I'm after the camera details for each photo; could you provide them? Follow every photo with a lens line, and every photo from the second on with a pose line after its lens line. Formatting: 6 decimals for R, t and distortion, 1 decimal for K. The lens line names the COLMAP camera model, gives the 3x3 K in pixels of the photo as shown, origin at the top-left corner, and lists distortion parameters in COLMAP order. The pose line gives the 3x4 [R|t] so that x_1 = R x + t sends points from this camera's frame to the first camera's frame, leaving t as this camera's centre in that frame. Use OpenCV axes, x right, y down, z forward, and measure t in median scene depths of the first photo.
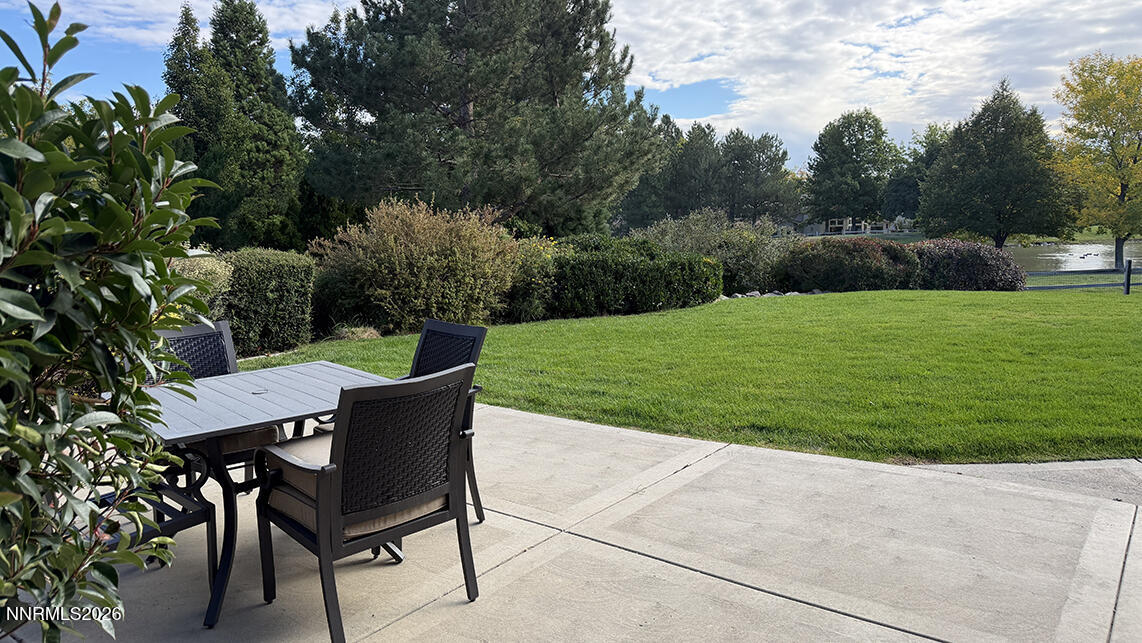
lens RADIAL K [[826.8, 0, 570.6], [0, 826.8, 337.9], [0, 0, 1]] dist [0.043929, -0.000369]
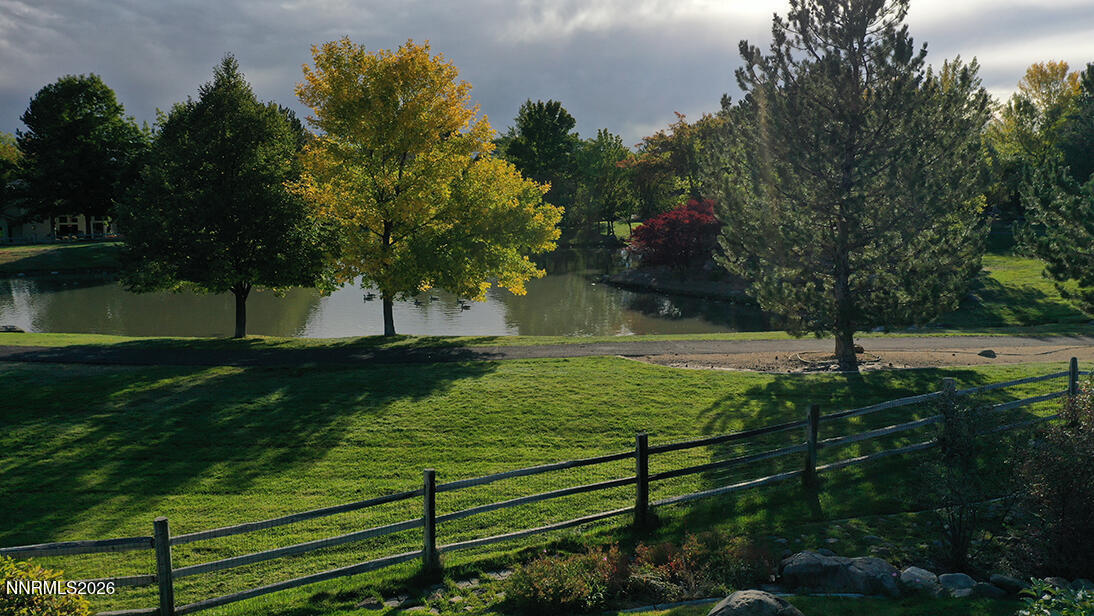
lens RADIAL K [[915.9, 0, 547.0], [0, 915.9, 308.0], [0, 0, 1]] dist [0.024514, 0.001831]
pose [[0.726806, -0.049948, 0.685024, 0.067197], [0.069031, 0.997614, -0.000501, -0.032294], [-0.683365, 0.047652, 0.728520, 0.106881]]
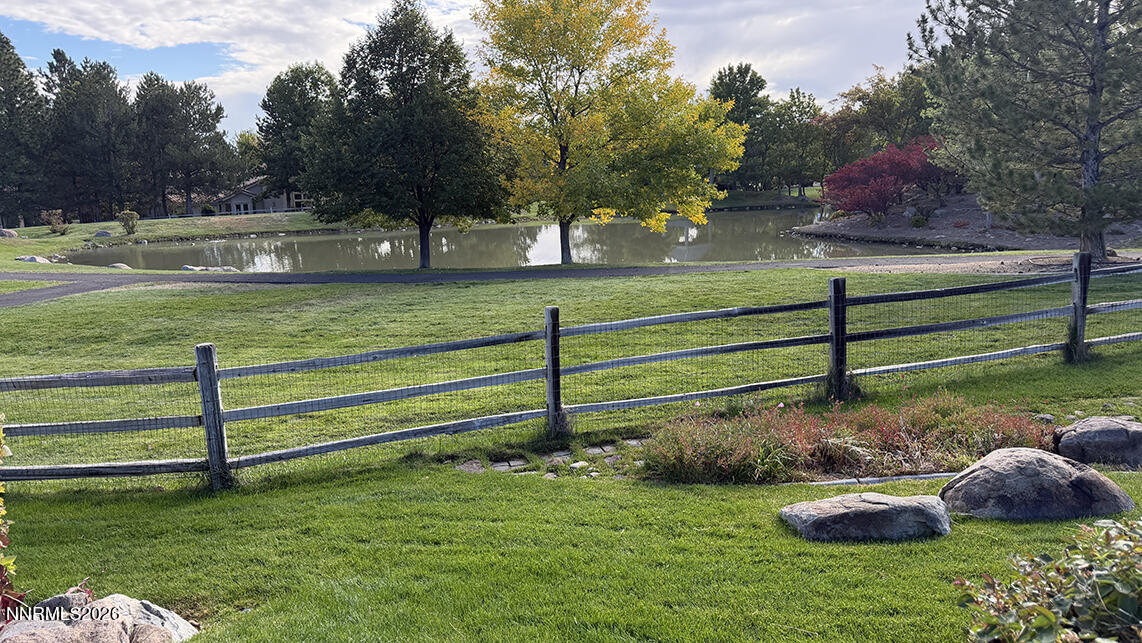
lens RADIAL K [[848.3, 0, 571.0], [0, 848.3, 321.5], [0, 0, 1]] dist [0.169020, -0.238820]
pose [[0.844272, -0.080002, 0.529909, 0.087104], [0.077228, 0.996636, 0.027423, -0.017268], [-0.530321, 0.017771, 0.847611, 0.125856]]
